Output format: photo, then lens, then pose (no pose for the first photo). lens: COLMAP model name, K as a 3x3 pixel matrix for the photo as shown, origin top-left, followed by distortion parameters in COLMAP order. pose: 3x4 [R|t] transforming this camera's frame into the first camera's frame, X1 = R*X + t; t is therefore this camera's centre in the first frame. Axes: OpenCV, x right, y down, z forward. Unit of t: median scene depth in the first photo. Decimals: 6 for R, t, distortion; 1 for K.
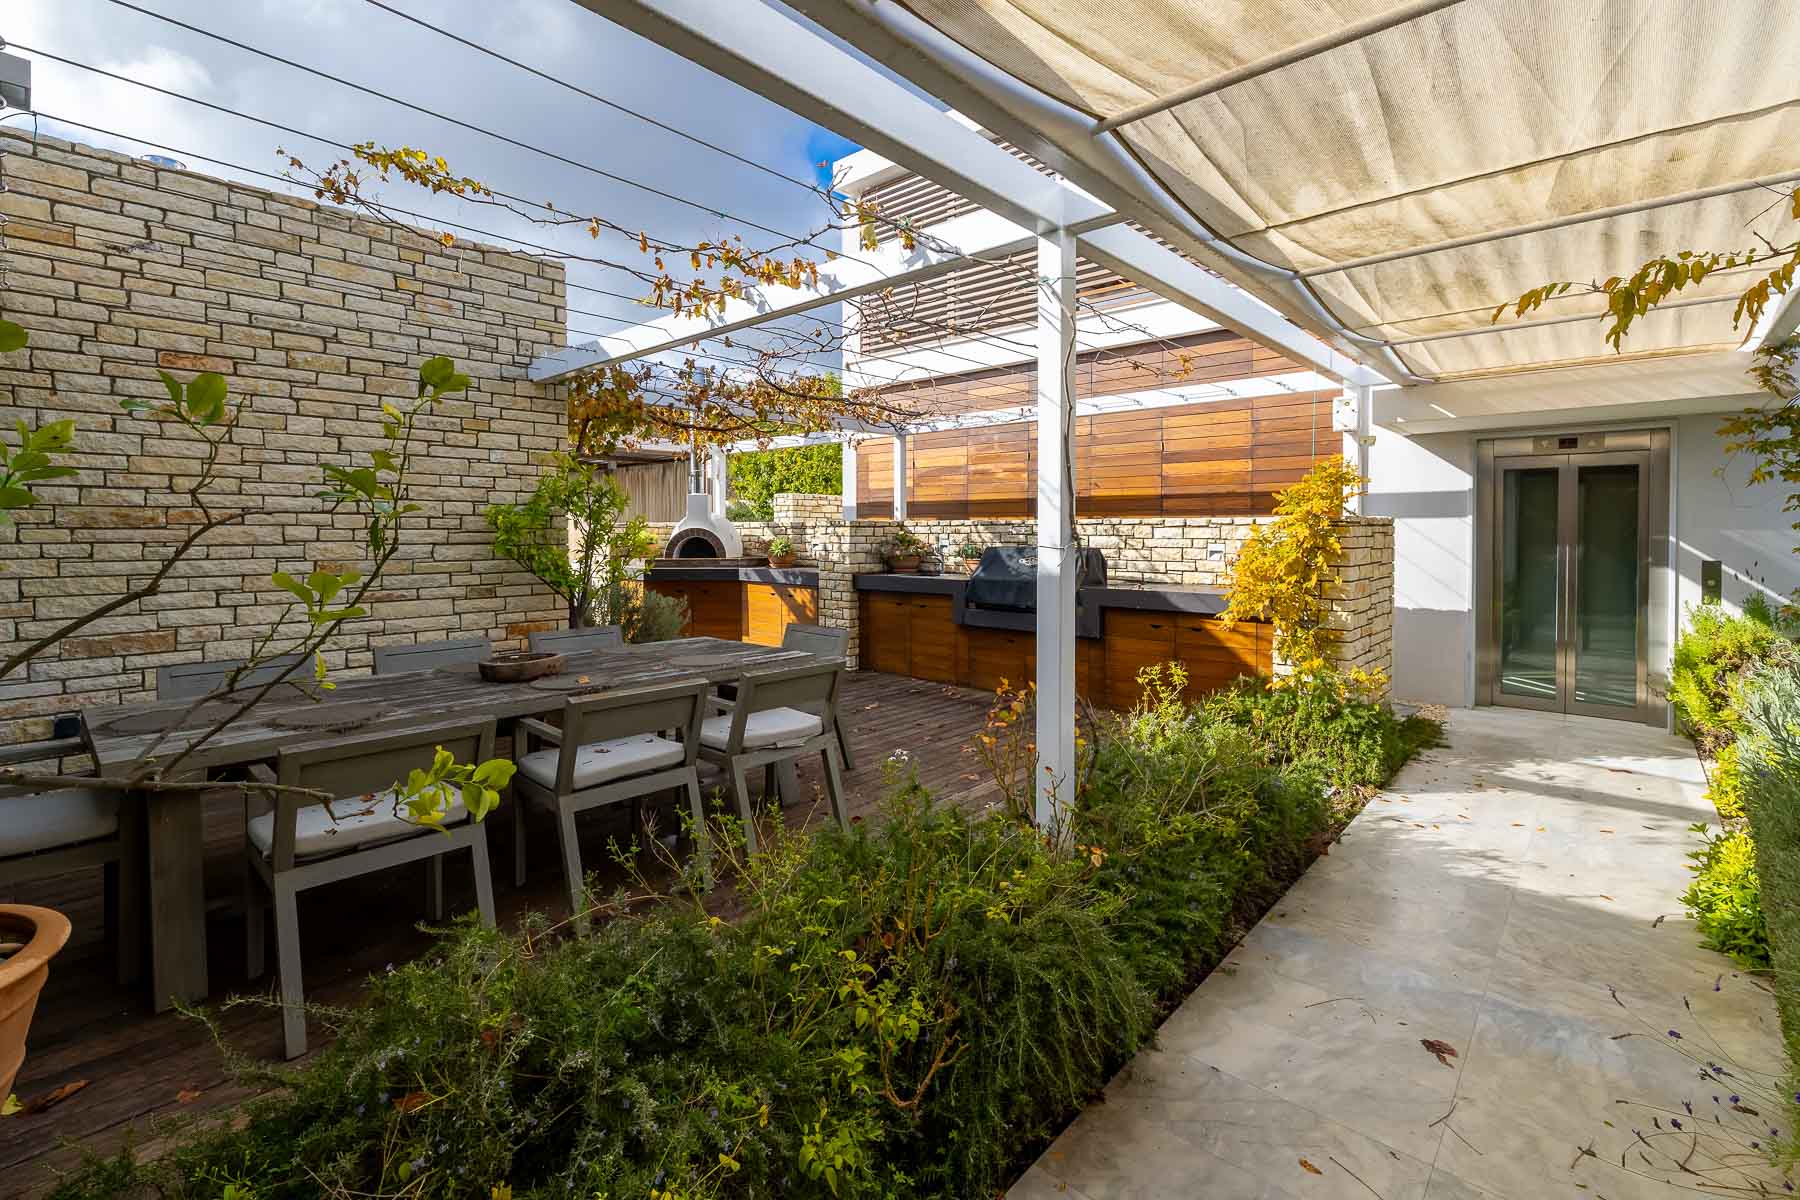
lens RADIAL K [[812.0, 0, 893.0], [0, 812.0, 554.0], [0, 0, 1]] dist [0.002479, 0.000203]
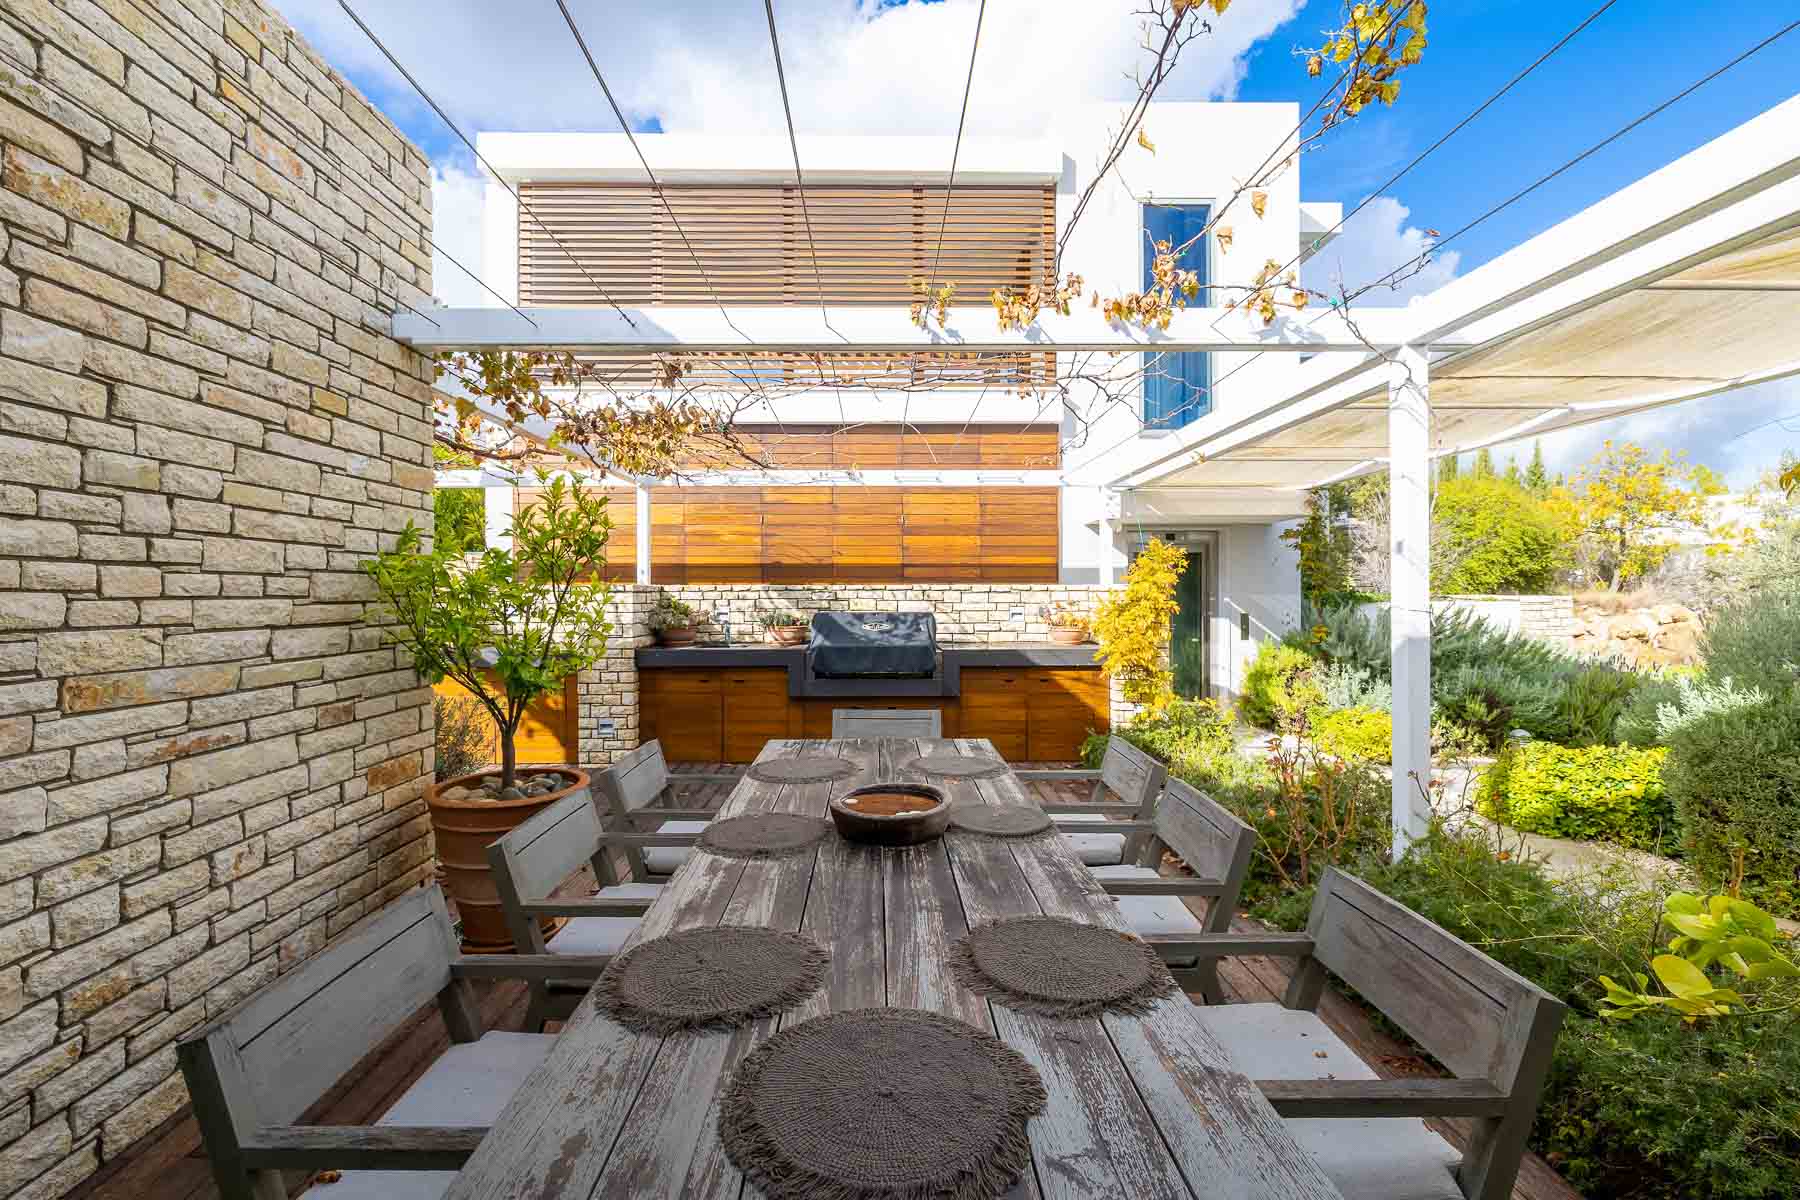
lens RADIAL K [[762.1, 0, 900.0], [0, 762.1, 600.0], [0, 0, 1]] dist [-0.000411, -0.000237]
pose [[0.723095, -0.006740, 0.690716, -0.559933], [0.022300, 0.999659, -0.013591, -0.013216], [-0.690389, 0.025231, 0.722999, 0.362679]]
